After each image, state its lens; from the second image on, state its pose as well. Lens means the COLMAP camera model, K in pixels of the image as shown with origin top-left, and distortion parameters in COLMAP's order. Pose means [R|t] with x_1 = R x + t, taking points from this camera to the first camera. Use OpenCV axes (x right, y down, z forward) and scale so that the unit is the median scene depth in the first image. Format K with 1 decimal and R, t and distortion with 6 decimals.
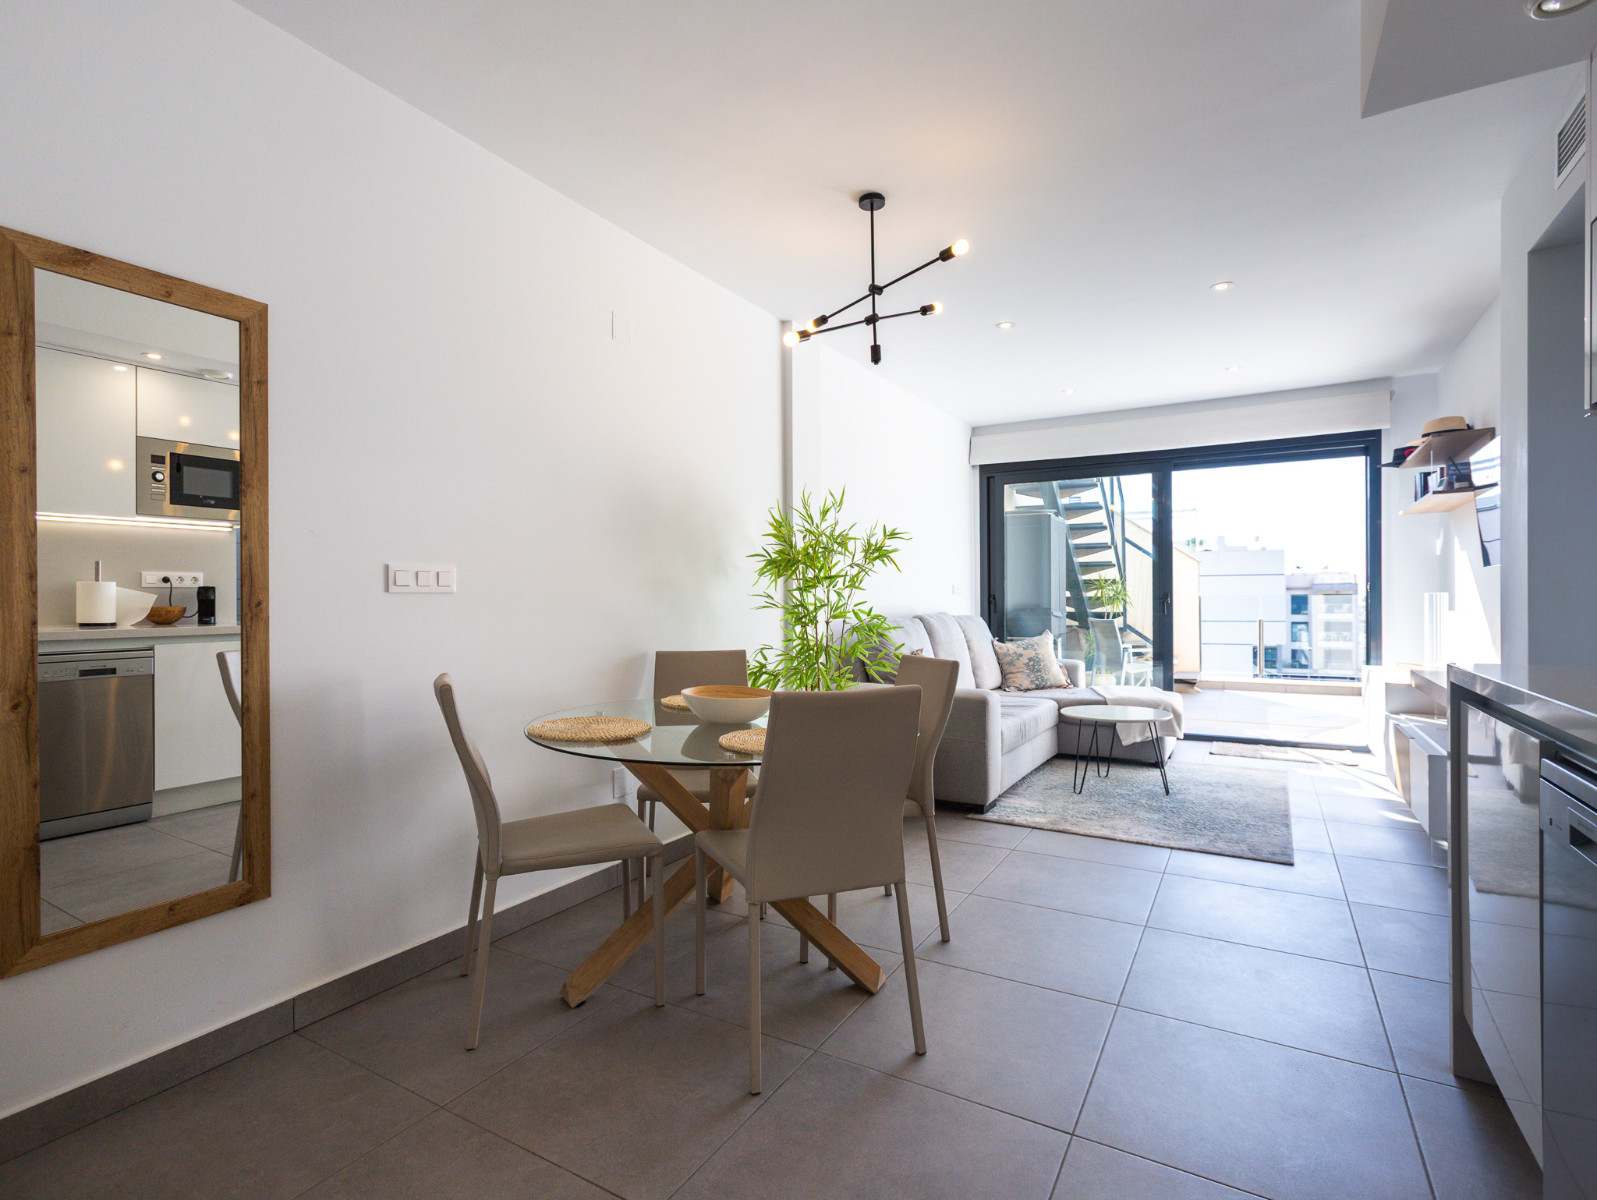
lens RADIAL K [[795.9, 0, 778.4], [0, 795.9, 599.8], [0, 0, 1]] dist [-0.015483, 0.011306]
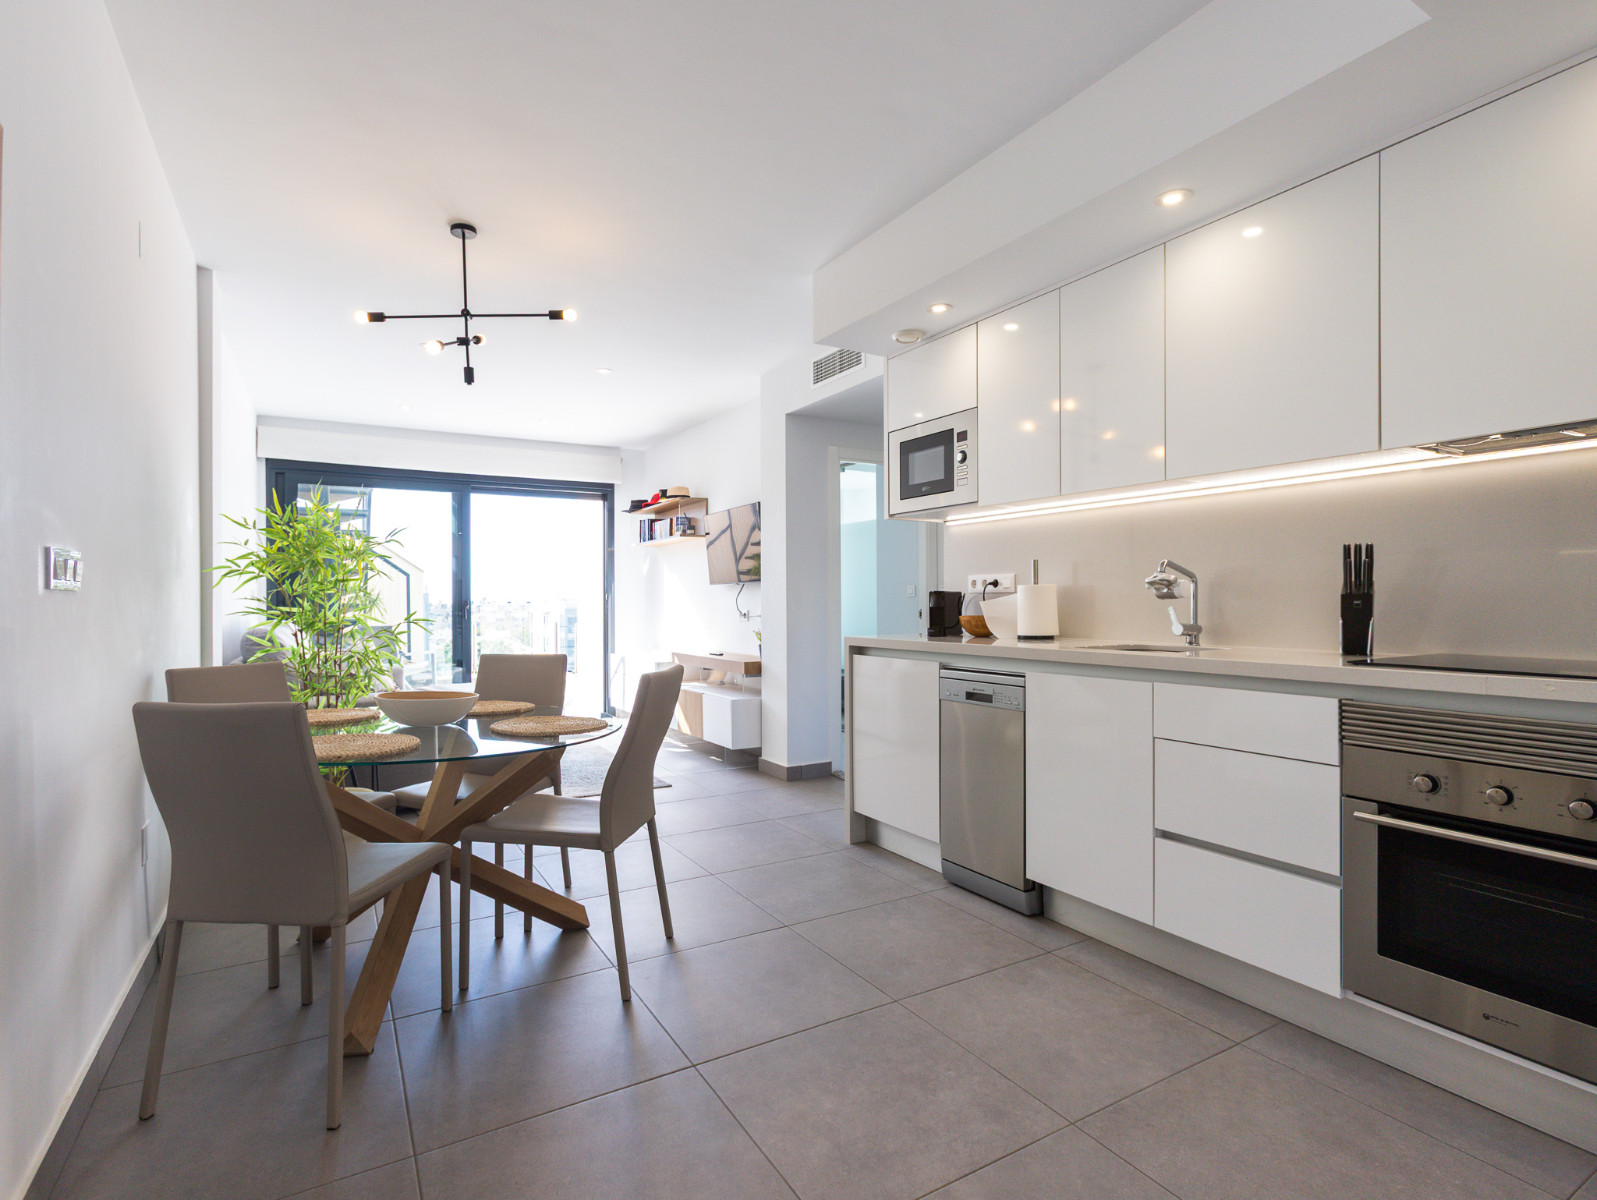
lens RADIAL K [[802.0, 0, 791.4], [0, 802.0, 601.4], [0, 0, 1]] dist [-0.016407, 0.012197]
pose [[0.477926, 0.005323, 0.878384, -0.318519], [0.003351, 0.999963, -0.007883, 0.003411], [-0.878394, 0.006711, 0.477890, 0.054024]]
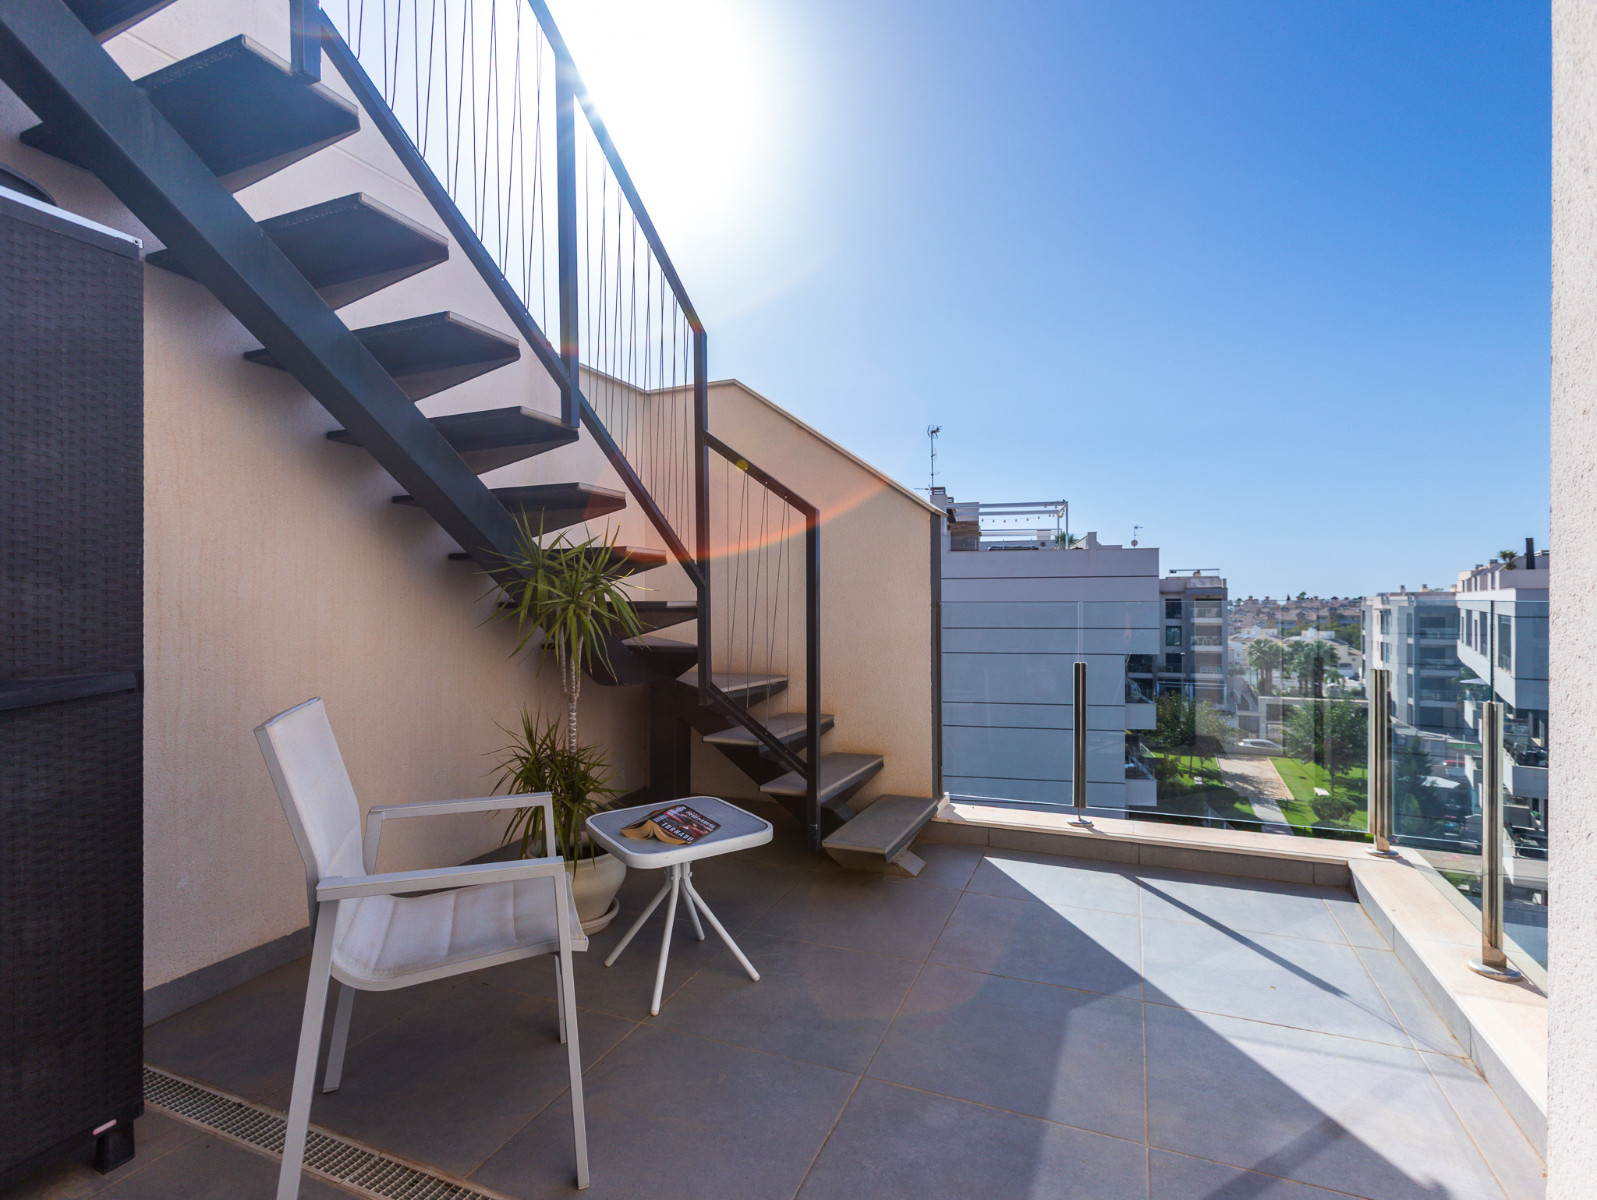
lens RADIAL K [[802.0, 0, 791.4], [0, 802.0, 601.4], [0, 0, 1]] dist [-0.016407, 0.012197]
pose [[0.990813, 0.001569, 0.135229, 0.681727], [-0.001226, 0.999996, -0.002619, -0.006160], [-0.135232, 0.002429, 0.990811, 1.036127]]
